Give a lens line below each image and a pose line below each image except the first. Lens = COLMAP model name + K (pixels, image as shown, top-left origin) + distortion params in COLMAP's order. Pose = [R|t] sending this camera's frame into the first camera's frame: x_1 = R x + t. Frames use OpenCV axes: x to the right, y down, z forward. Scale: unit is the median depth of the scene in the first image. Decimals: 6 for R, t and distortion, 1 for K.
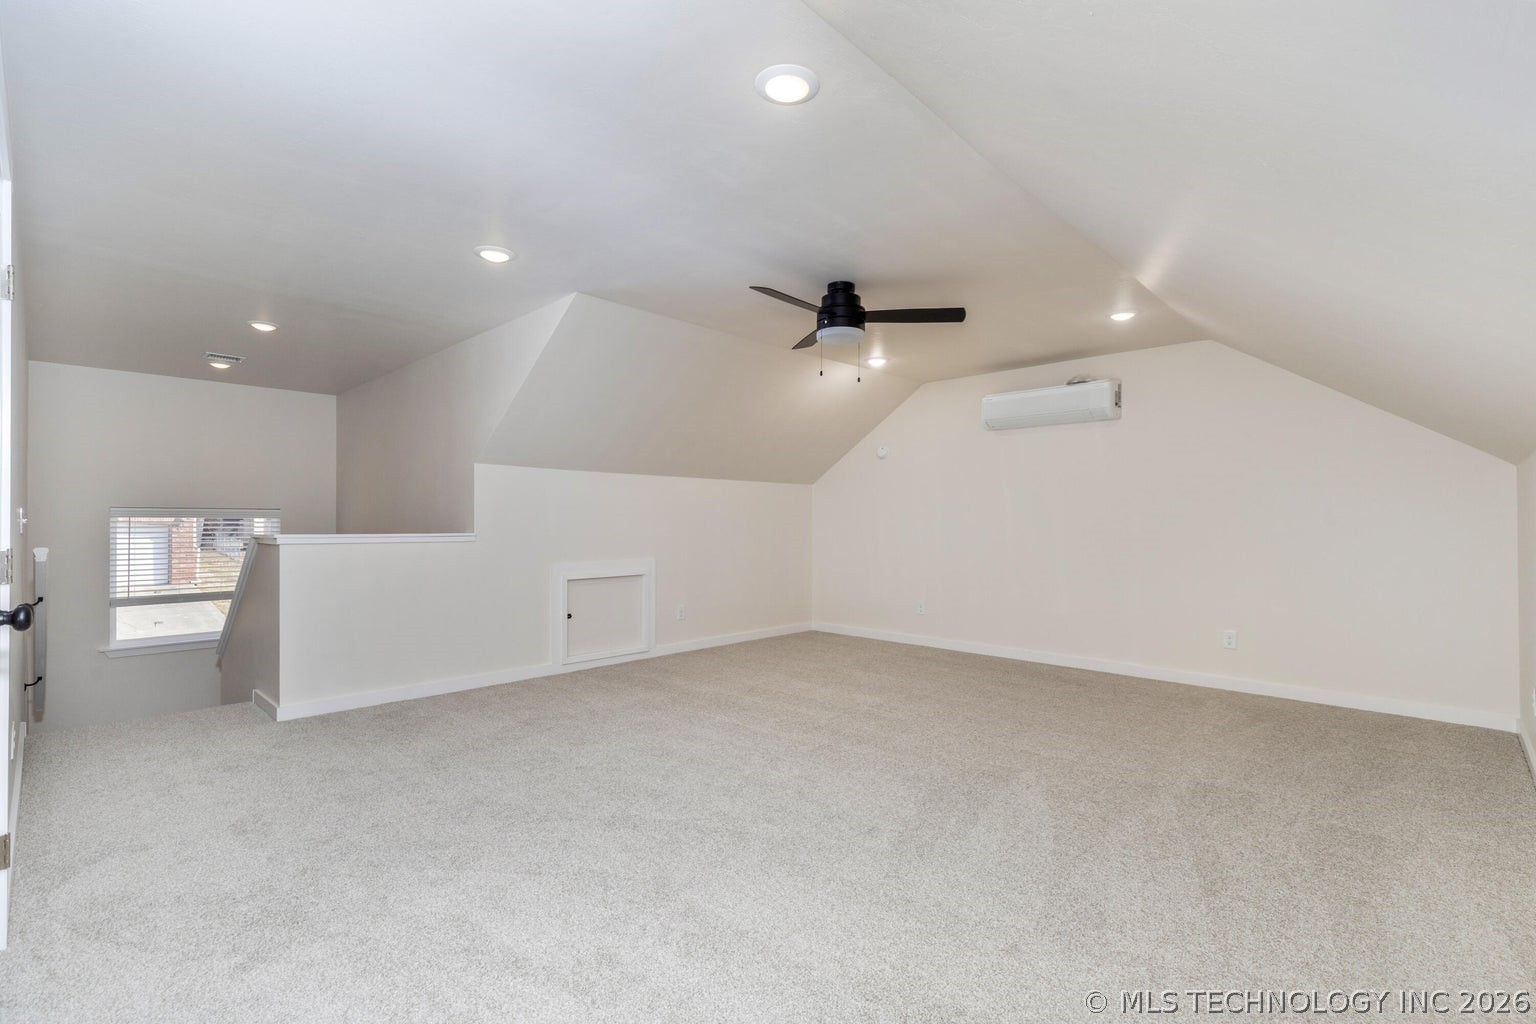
lens RADIAL K [[698.7, 0, 779.1], [0, 698.7, 512.2], [0, 0, 1]] dist [0.009859, 0.000341]
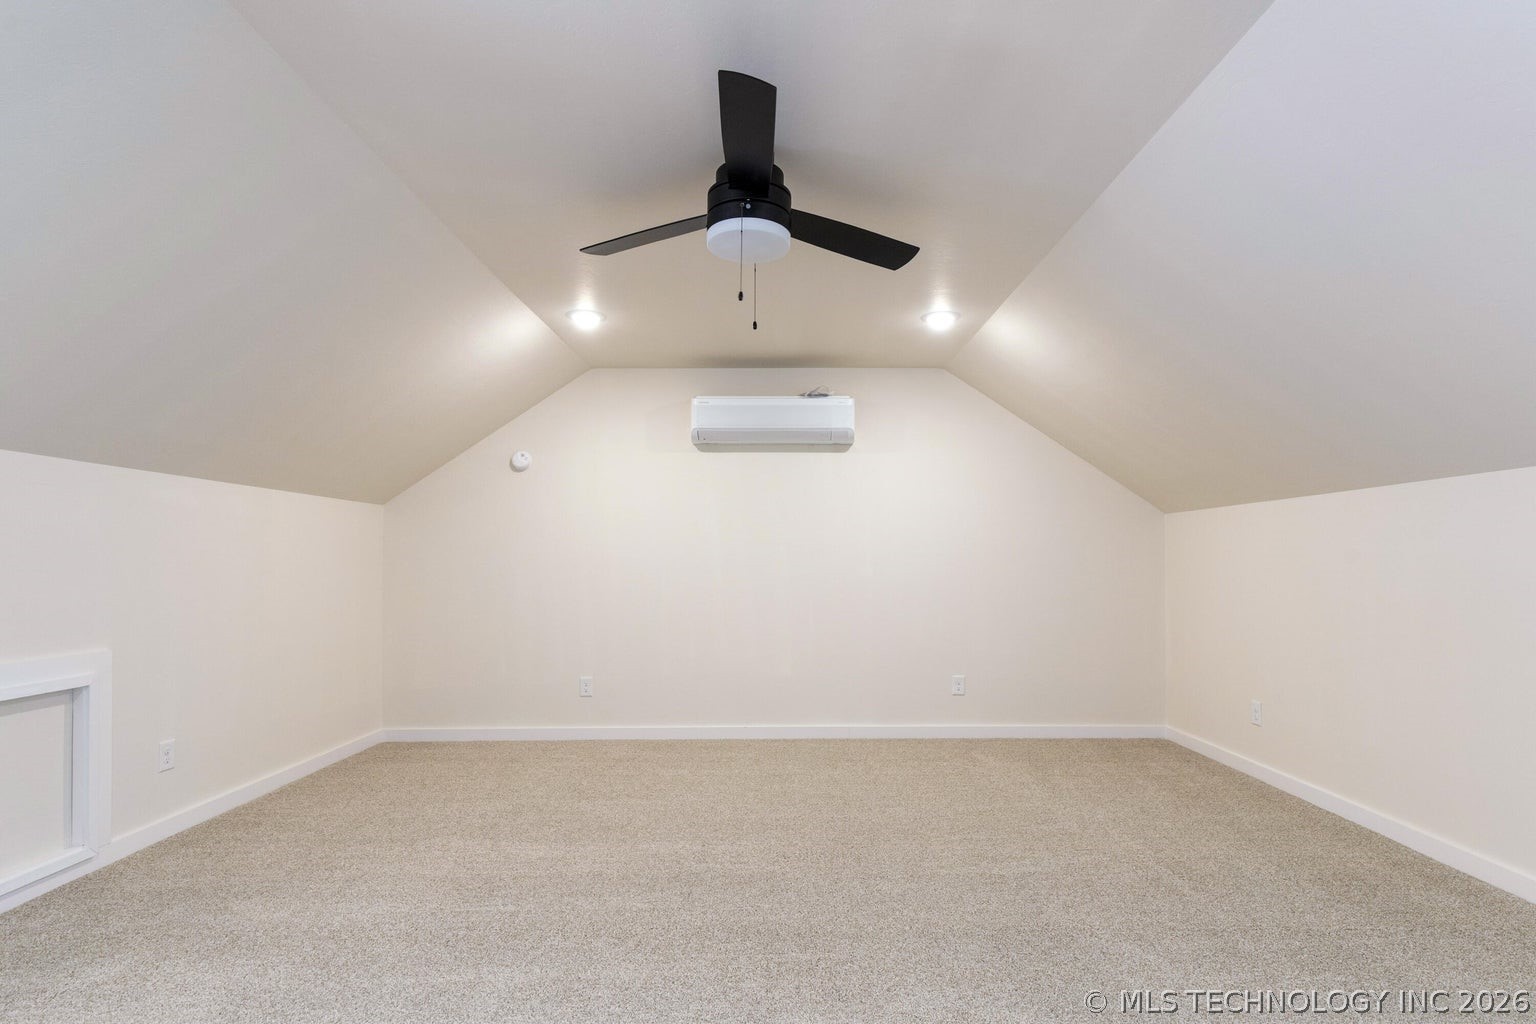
lens RADIAL K [[758.8, 0, 769.3], [0, 758.8, 573.4], [0, 0, 1]] dist [0.030178, 0.000189]
pose [[0.720298, -0.010852, 0.693580, -0.231146], [-0.006984, 0.999713, 0.022894, 0.004974], [-0.693630, -0.021335, 0.720016, 0.371424]]
